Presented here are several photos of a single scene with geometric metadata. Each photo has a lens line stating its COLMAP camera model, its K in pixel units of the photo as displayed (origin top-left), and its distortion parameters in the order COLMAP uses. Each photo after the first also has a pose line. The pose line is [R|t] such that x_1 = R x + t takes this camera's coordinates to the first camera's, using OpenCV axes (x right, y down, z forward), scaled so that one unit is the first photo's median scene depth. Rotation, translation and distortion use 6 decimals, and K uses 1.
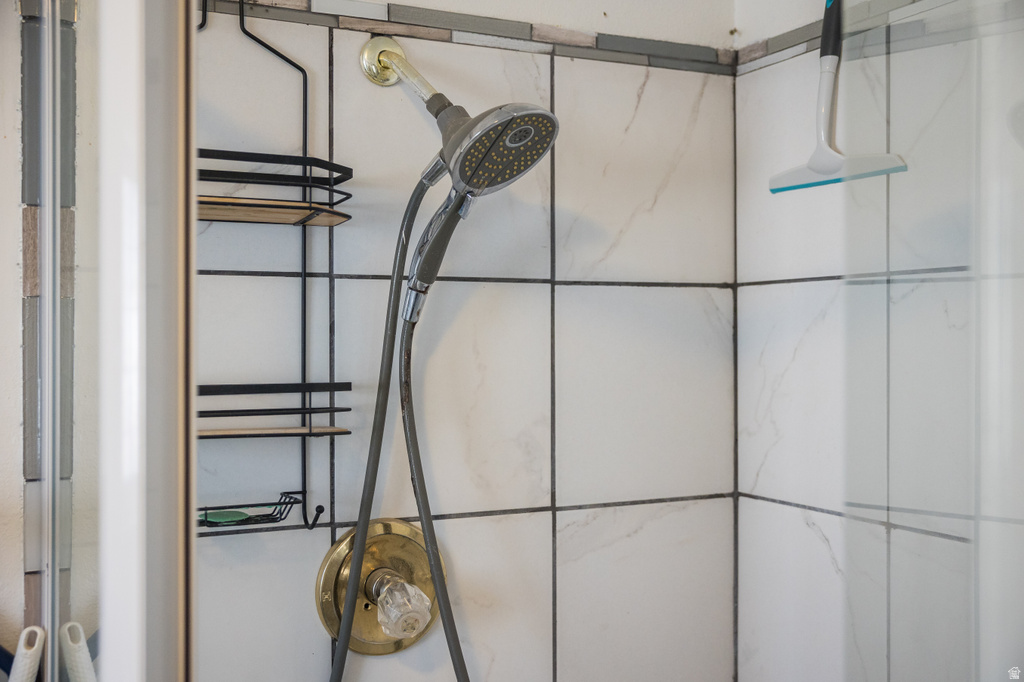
lens RADIAL K [[1091.3, 0, 511.2], [0, 1091.3, 338.8], [0, 0, 1]] dist [-0.010570, 0.000000]
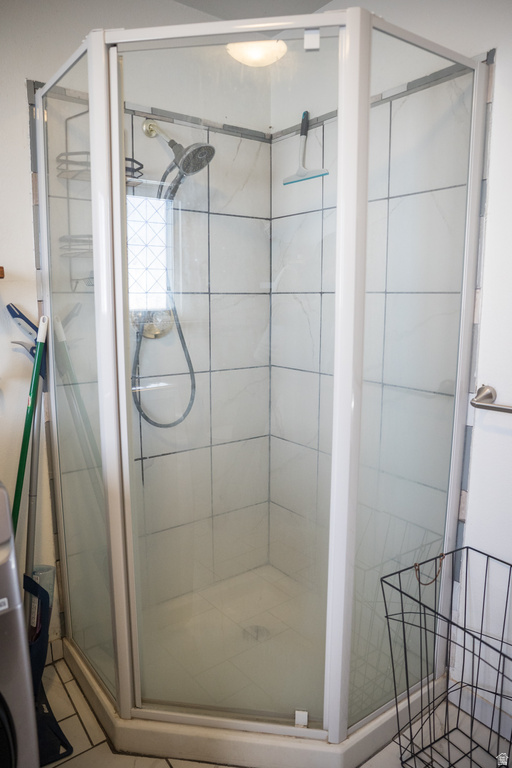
lens RADIAL K [[532.0, 0, 257.5], [0, 532.0, 384.3], [0, 0, 1]] dist [-0.047504, 0.004237]
pose [[0.984022, -0.025388, 0.176228, -0.093309], [-0.003133, 0.987159, 0.159708, 0.171870], [-0.178020, -0.157708, 0.971307, -0.451711]]
